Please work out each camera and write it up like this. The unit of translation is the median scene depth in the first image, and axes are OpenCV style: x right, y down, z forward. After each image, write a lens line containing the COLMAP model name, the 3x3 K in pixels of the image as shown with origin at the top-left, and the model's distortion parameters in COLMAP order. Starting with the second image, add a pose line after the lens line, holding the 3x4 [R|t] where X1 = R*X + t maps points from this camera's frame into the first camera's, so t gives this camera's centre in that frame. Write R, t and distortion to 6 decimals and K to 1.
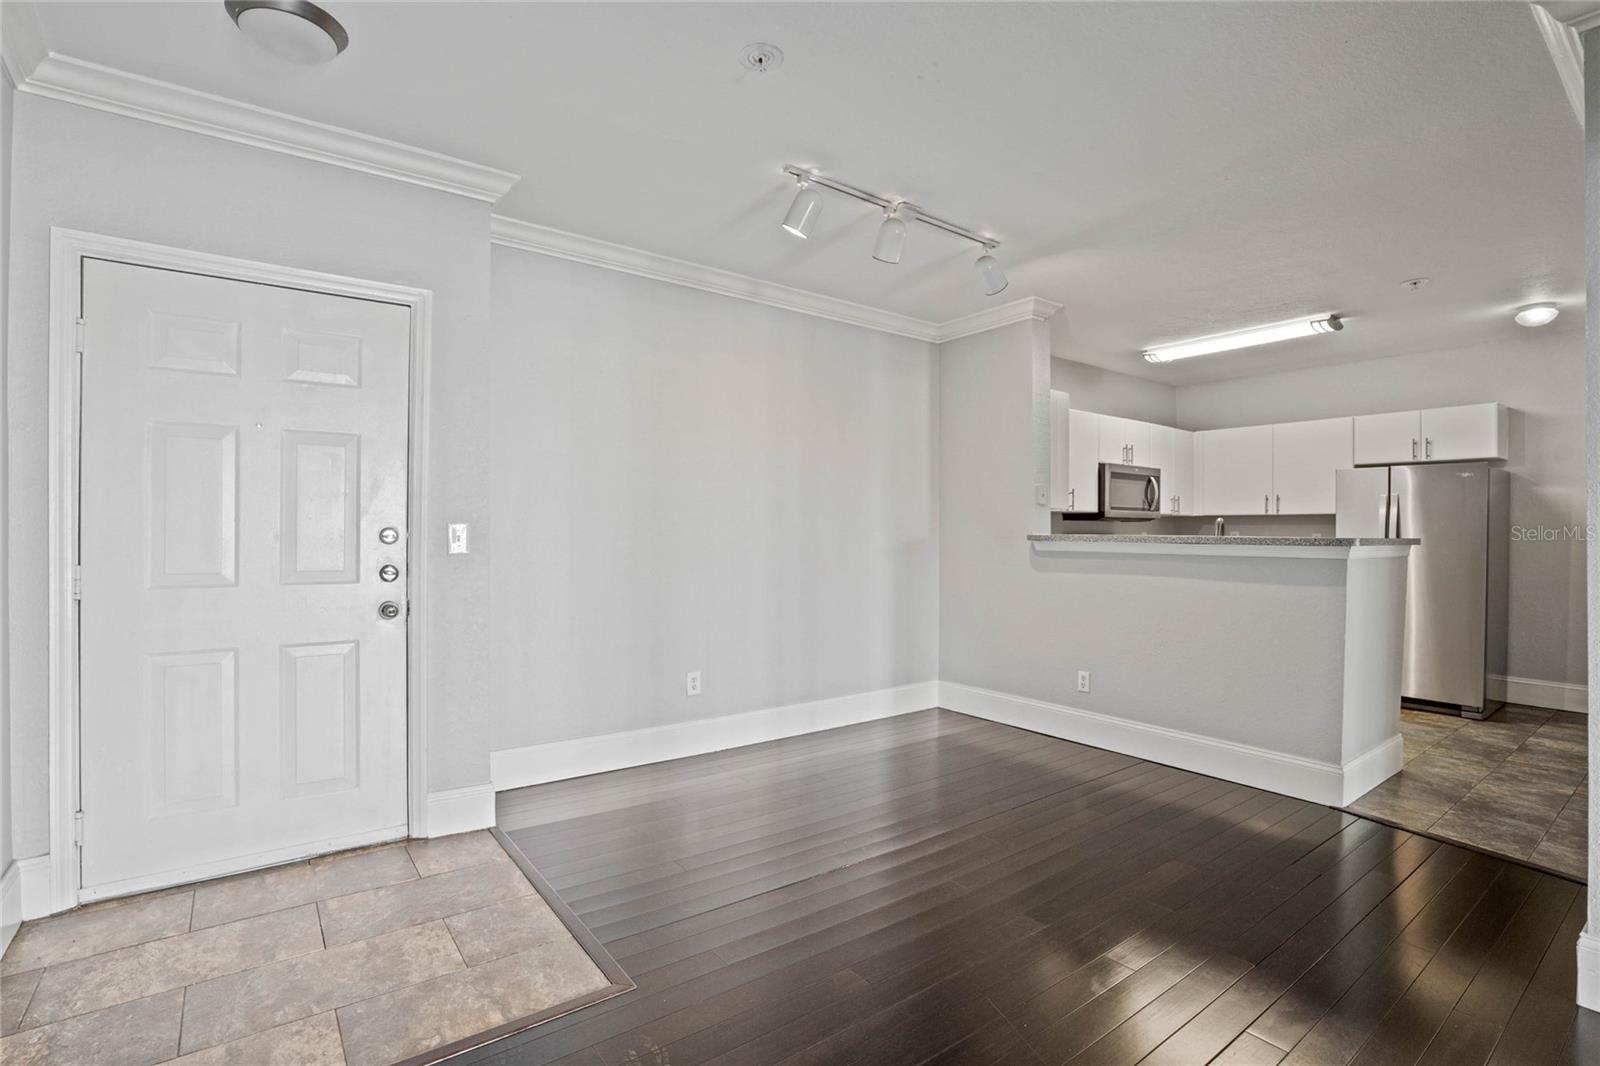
lens RADIAL K [[755.7, 0, 746.9], [0, 755.7, 531.0], [0, 0, 1]] dist [-0.053859, 0.009922]
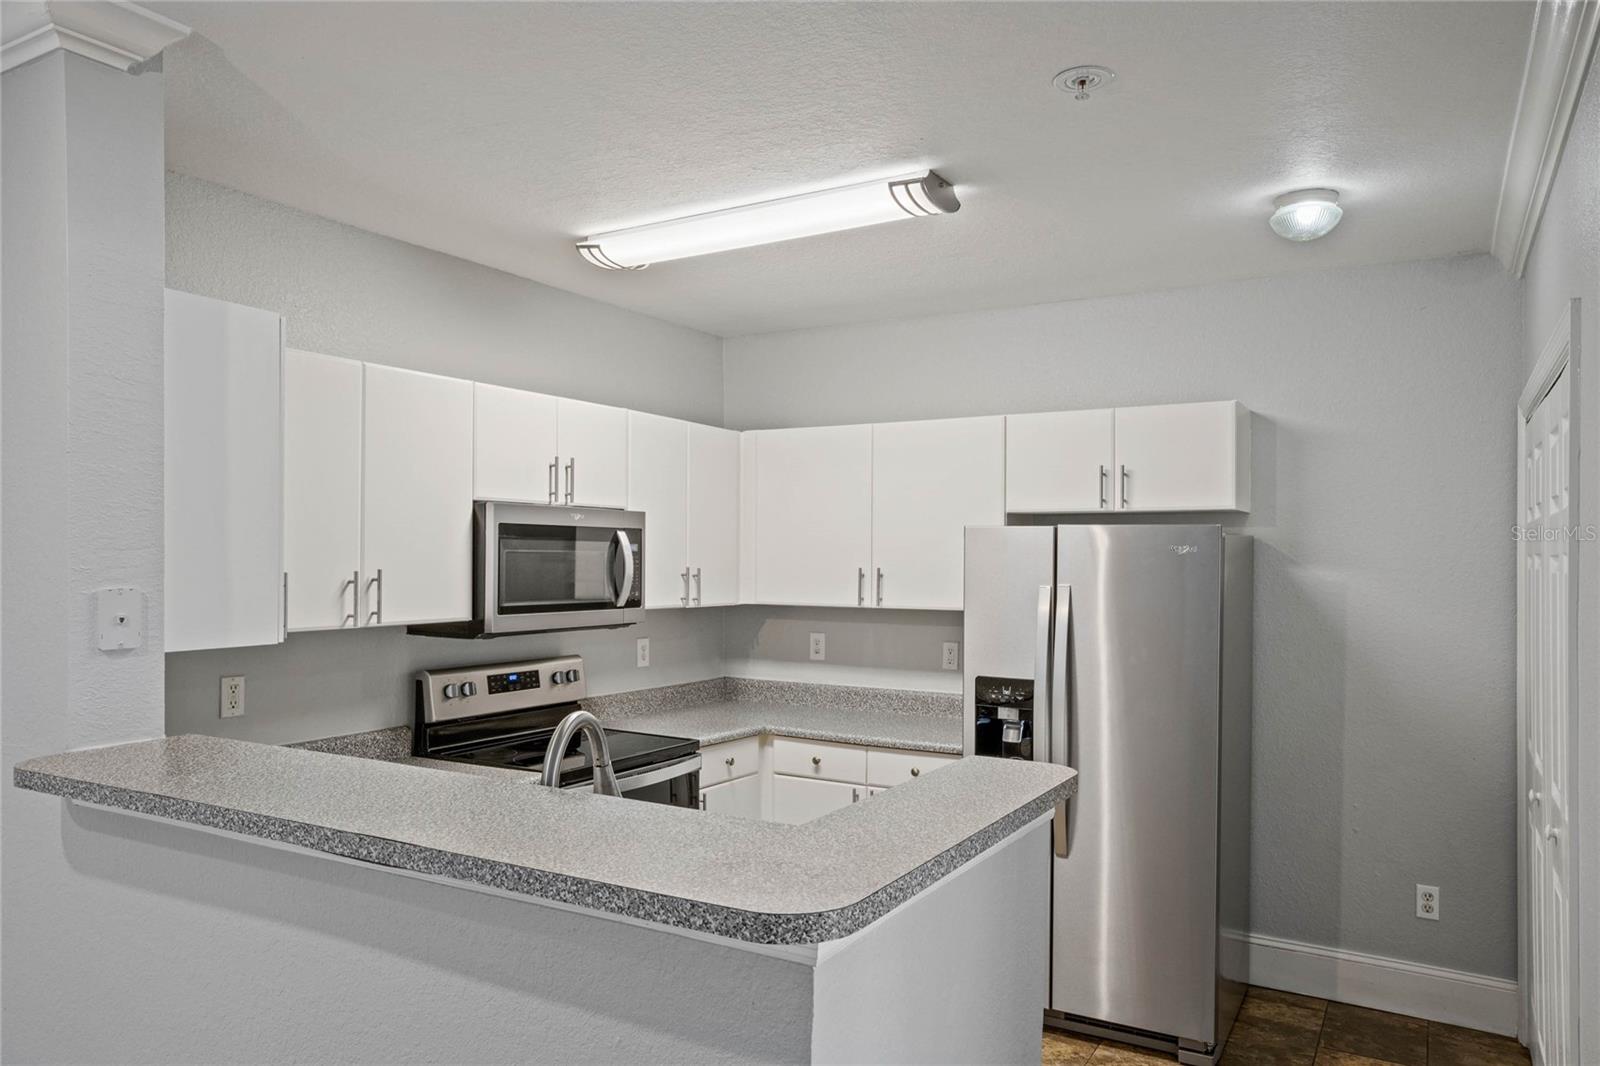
lens RADIAL K [[1120.3, 0, 800.8], [0, 1120.3, 558.0], [0, 0, 1]] dist [-0.002277, 0.002549]
pose [[0.899744, -0.002025, 0.436414, 0.407133], [-0.000676, 0.999982, 0.006034, -0.070637], [-0.436418, -0.005724, 0.899726, 0.408635]]
